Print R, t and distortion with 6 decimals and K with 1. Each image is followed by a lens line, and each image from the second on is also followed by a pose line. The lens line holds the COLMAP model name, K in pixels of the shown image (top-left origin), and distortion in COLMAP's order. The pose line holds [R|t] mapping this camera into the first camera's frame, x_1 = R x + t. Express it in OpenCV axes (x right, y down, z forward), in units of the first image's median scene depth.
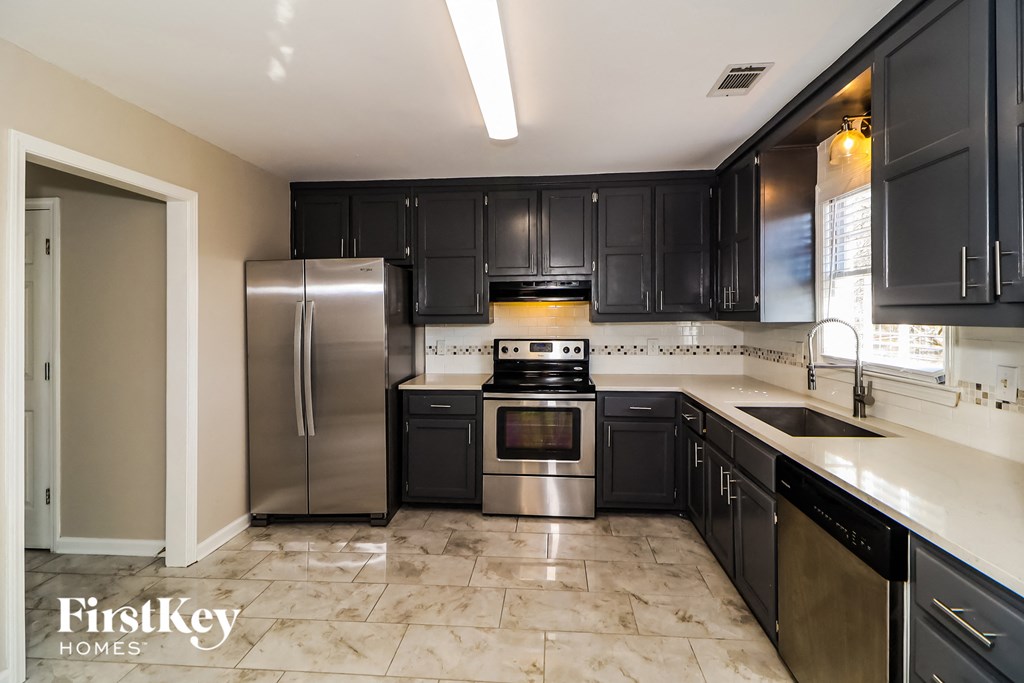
lens RADIAL K [[475.7, 0, 514.5], [0, 475.7, 323.4], [0, 0, 1]] dist [0.000663, -0.000064]
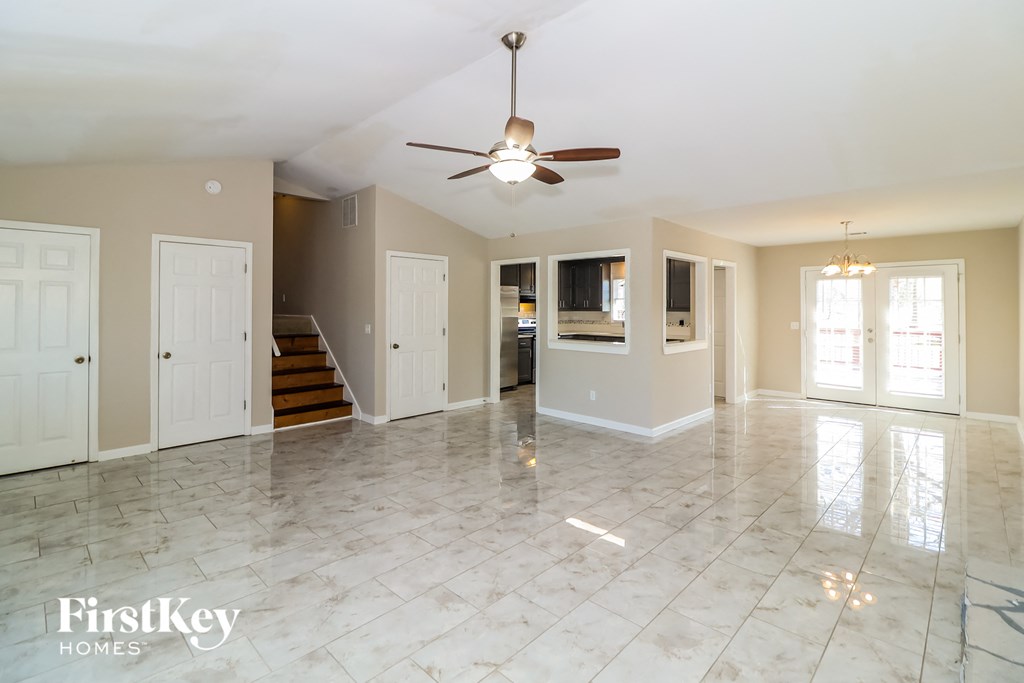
lens RADIAL K [[475.7, 0, 514.5], [0, 475.7, 323.4], [0, 0, 1]] dist [0.000663, -0.000064]
pose [[0.632895, -0.014267, 0.774106, -2.605230], [-0.003548, 0.999766, 0.021327, 0.011205], [-0.774229, -0.016245, 0.632697, -0.717316]]
